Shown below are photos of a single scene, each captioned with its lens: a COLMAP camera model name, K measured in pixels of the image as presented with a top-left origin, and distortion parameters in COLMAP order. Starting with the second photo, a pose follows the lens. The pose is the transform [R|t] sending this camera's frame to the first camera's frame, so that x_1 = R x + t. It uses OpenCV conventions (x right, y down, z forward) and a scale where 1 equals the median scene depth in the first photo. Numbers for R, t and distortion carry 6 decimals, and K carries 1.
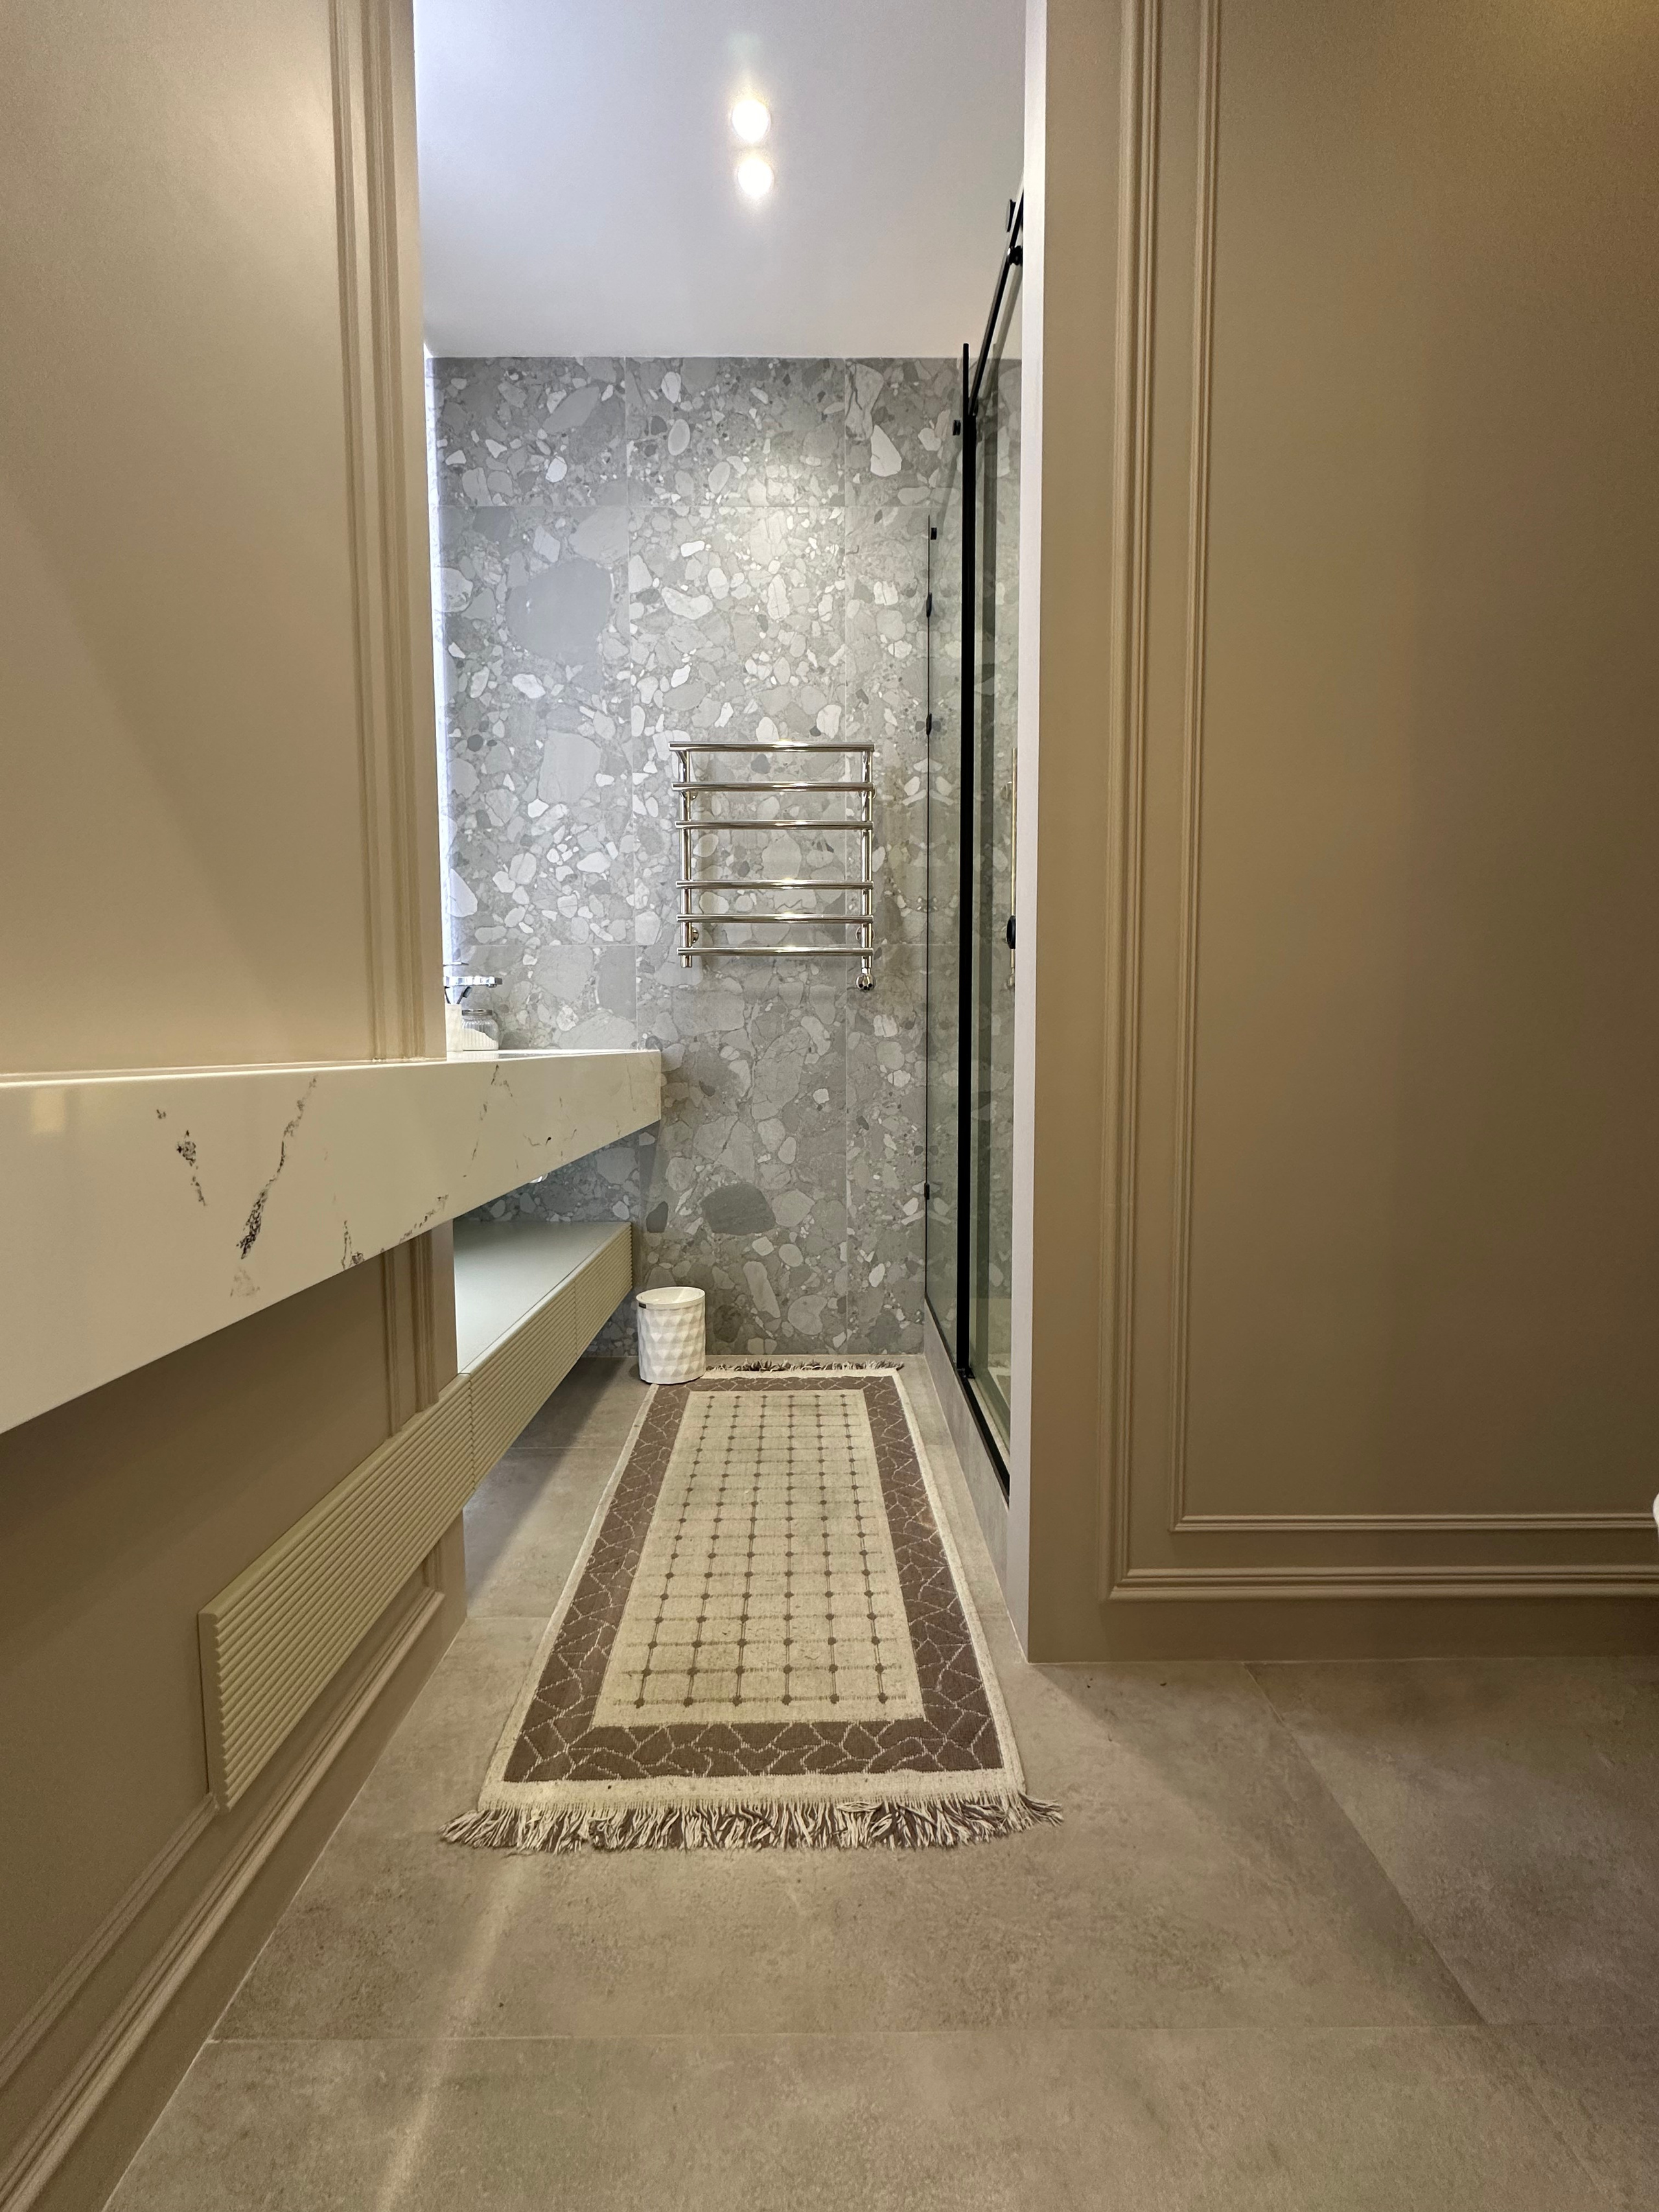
lens RADIAL K [[880.8, 0, 829.2], [0, 880.8, 1107.5], [0, 0, 1]] dist [-0.001726, 0.000340]
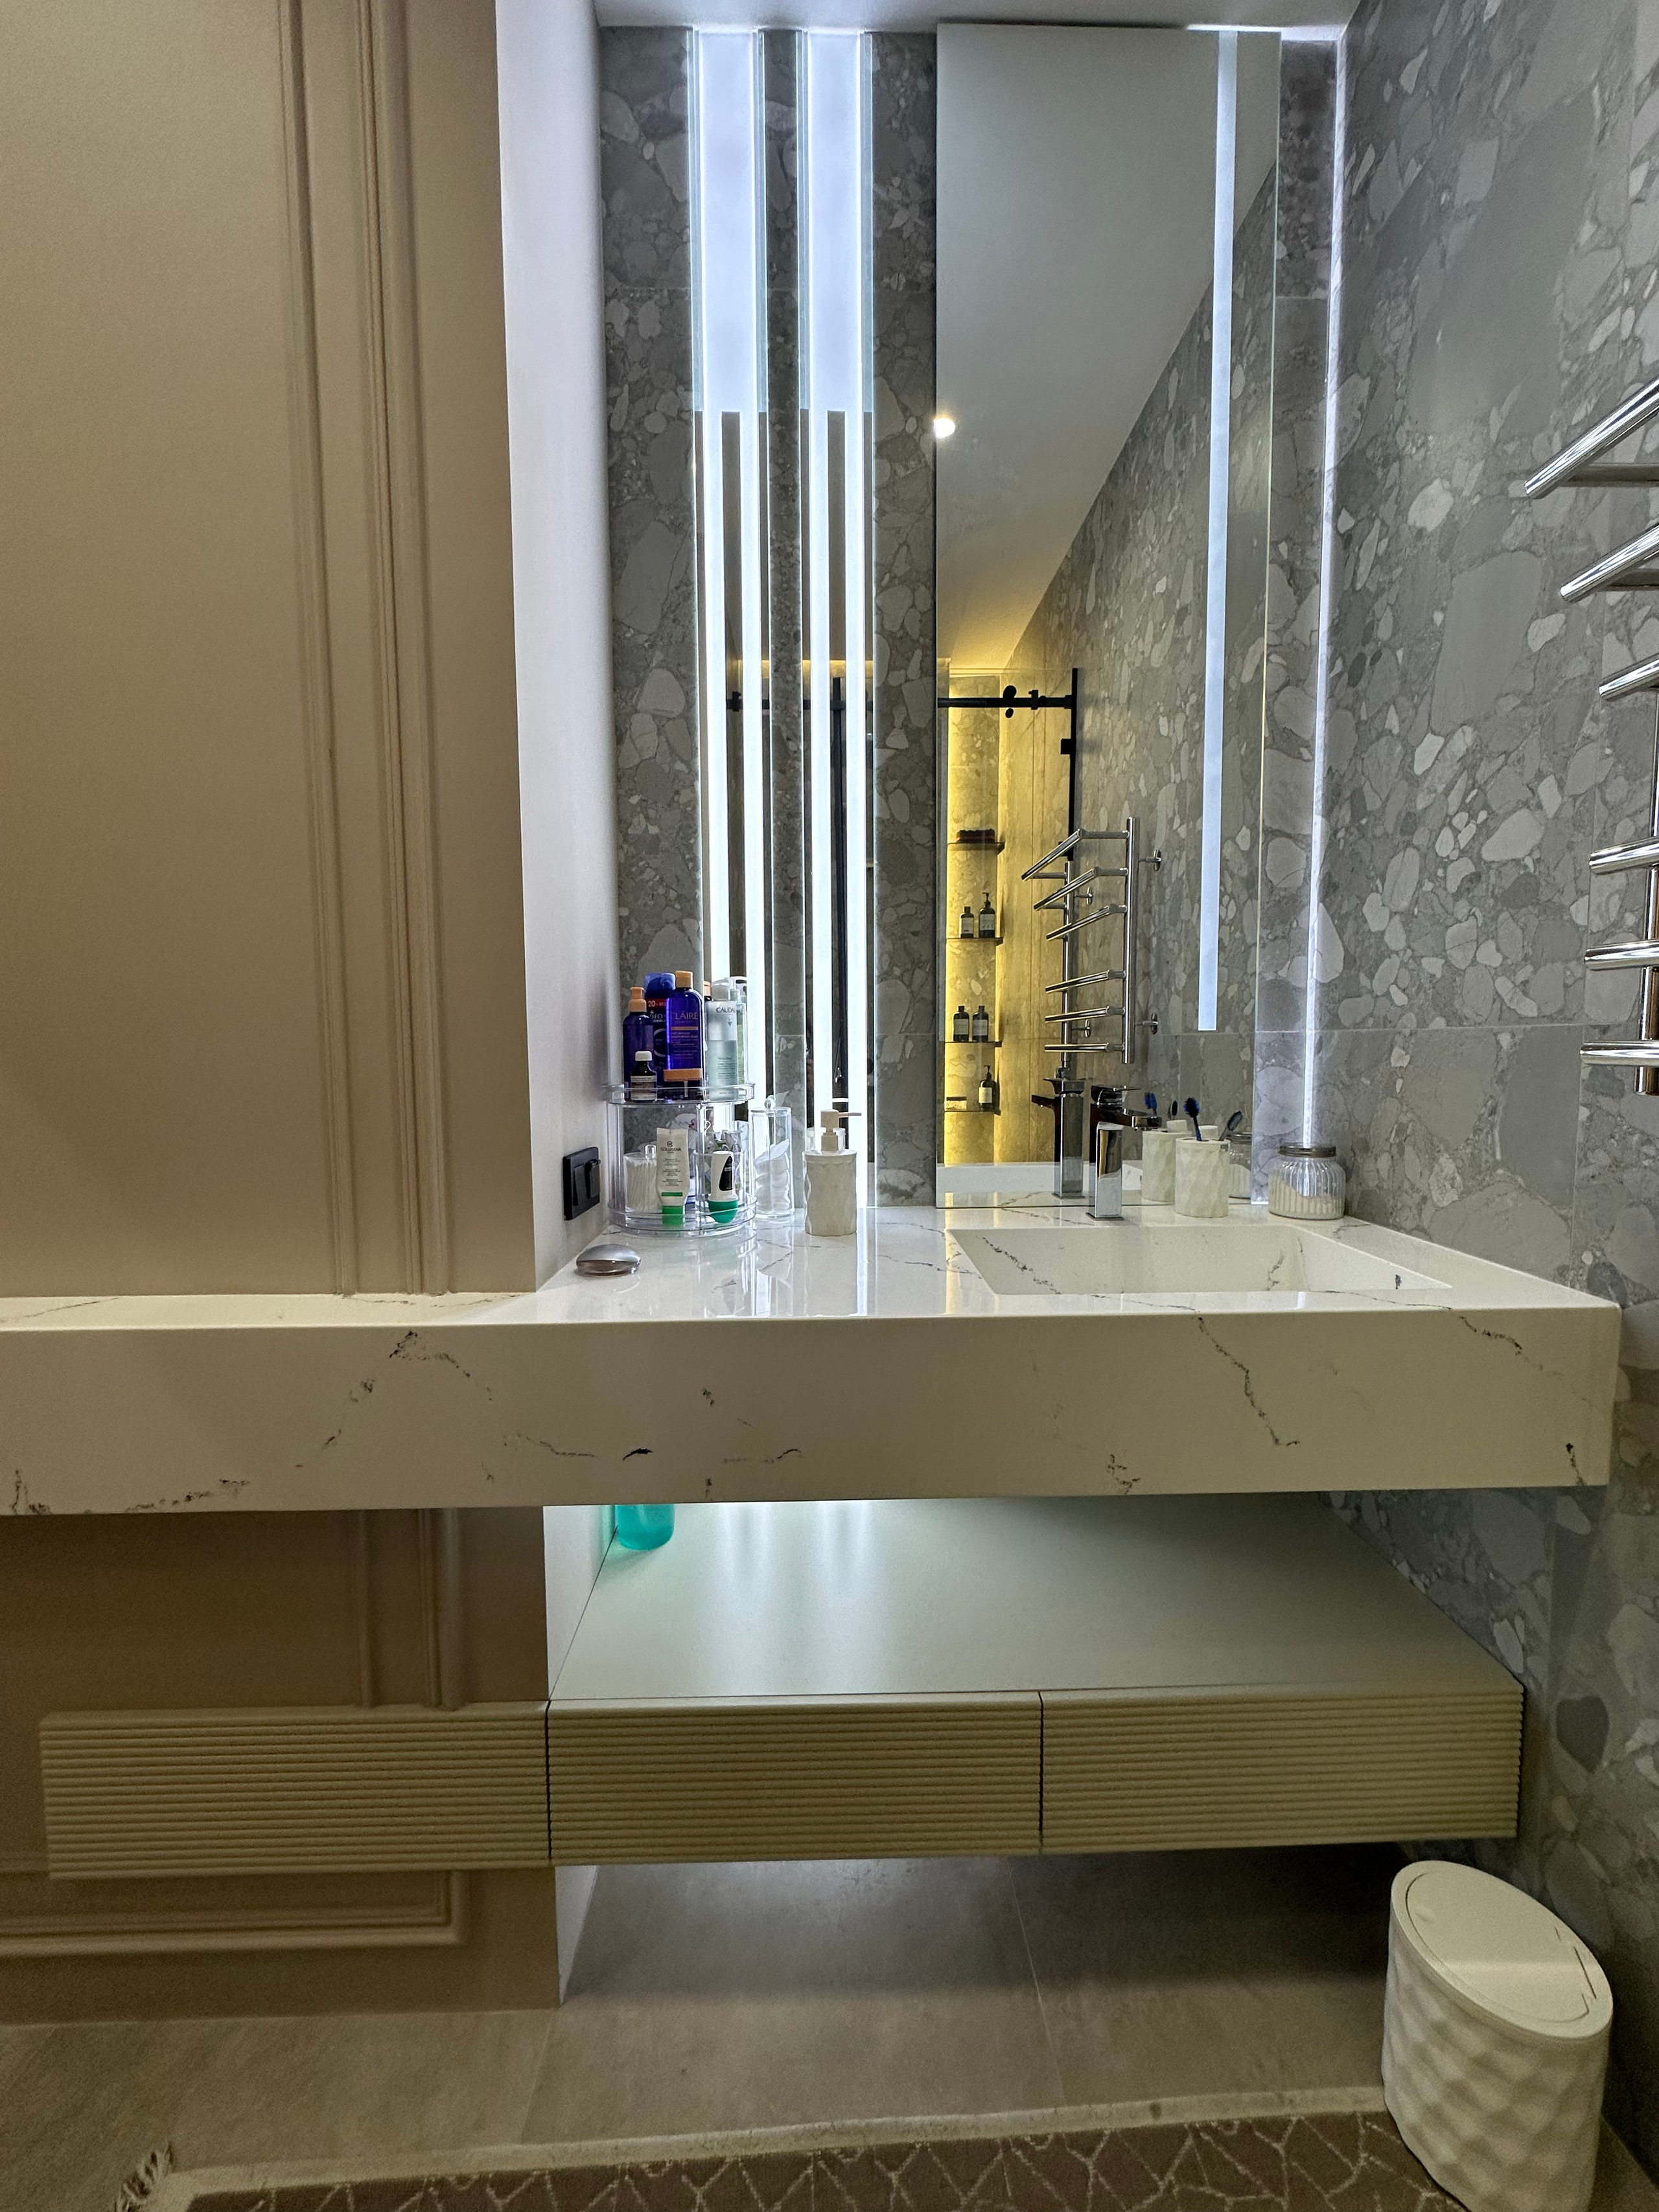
lens RADIAL K [[888.4, 0, 833.2], [0, 888.4, 1106.4], [0, 0, 1]] dist [-0.000854, 0.000049]
pose [[0.016347, 0.074078, -0.997118, 0.171826], [-0.067719, 0.995044, 0.072814, -0.155443], [0.997570, 0.066334, 0.021283, 0.665956]]
